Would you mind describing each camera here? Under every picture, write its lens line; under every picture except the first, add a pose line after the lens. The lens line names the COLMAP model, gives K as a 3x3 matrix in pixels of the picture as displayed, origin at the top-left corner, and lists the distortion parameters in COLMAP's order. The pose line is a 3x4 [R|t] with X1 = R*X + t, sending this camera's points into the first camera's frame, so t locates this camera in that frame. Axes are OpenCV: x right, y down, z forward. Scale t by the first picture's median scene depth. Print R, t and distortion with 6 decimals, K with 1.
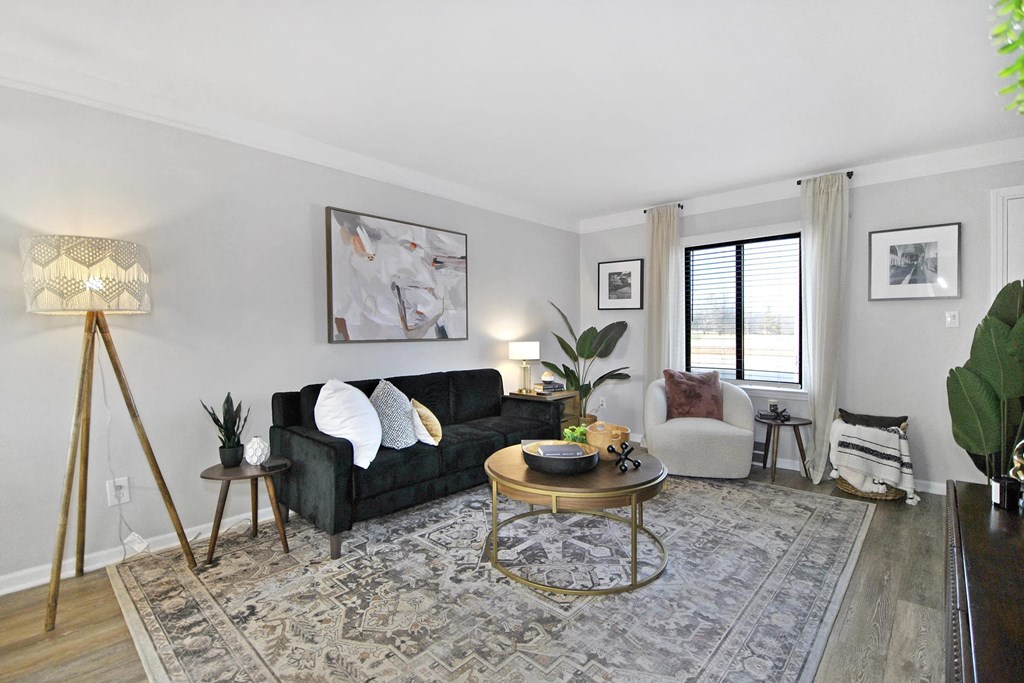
lens RADIAL K [[468.0, 0, 507.2], [0, 468.0, 347.3], [0, 0, 1]] dist [-0.004970, -0.007346]
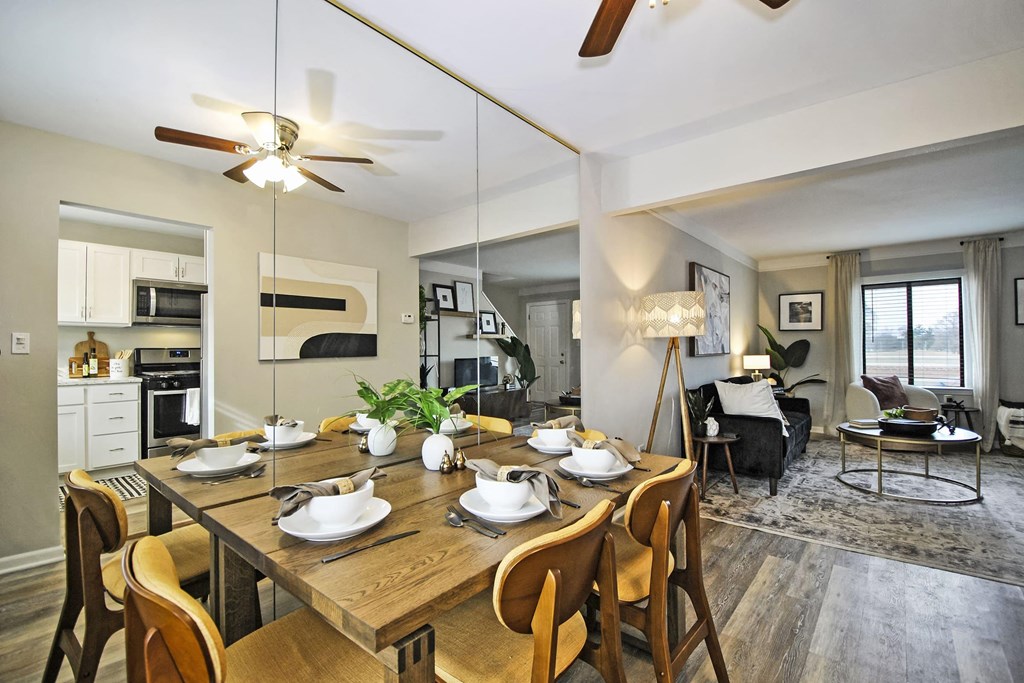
lens RADIAL K [[468.0, 0, 511.4], [0, 468.0, 345.4], [0, 0, 1]] dist [-0.004970, -0.007346]
pose [[0.997686, -0.006734, 0.067659, -1.136685], [0.009531, 0.999109, -0.041112, 0.011541], [-0.067322, 0.041661, 0.996861, -0.420677]]
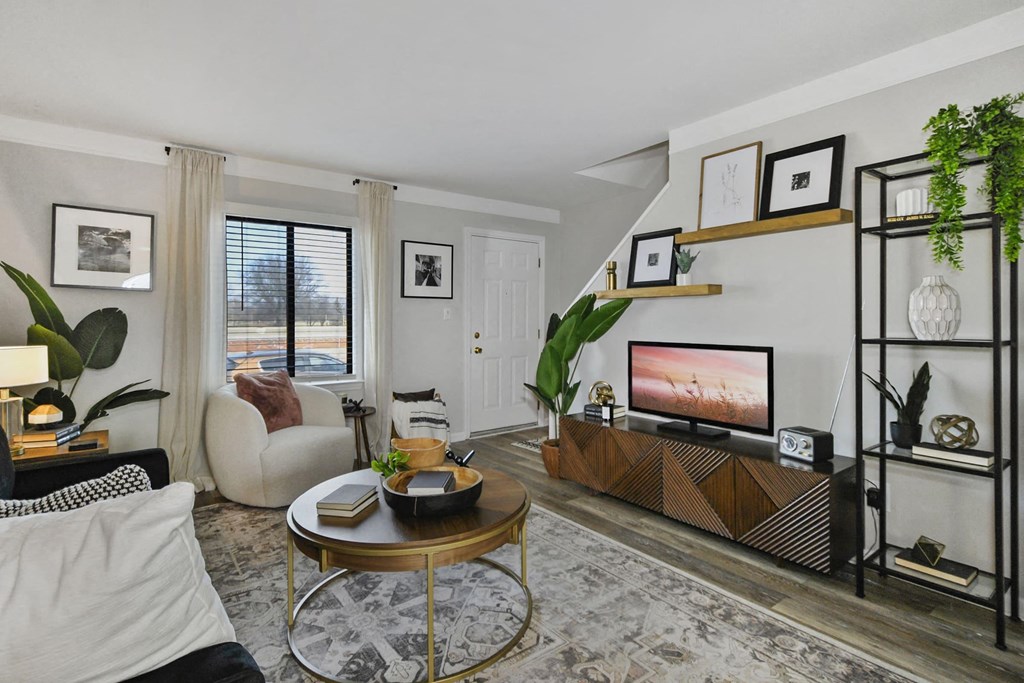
lens RADIAL K [[511.4, 0, 522.7], [0, 511.4, 316.0], [0, 0, 1]] dist [0.001470, -0.000911]
pose [[0.155978, 0.009151, 0.987718, -0.589157], [0.035425, 0.999262, -0.014852, -0.026218], [-0.987125, 0.037307, 0.155539, 0.616650]]
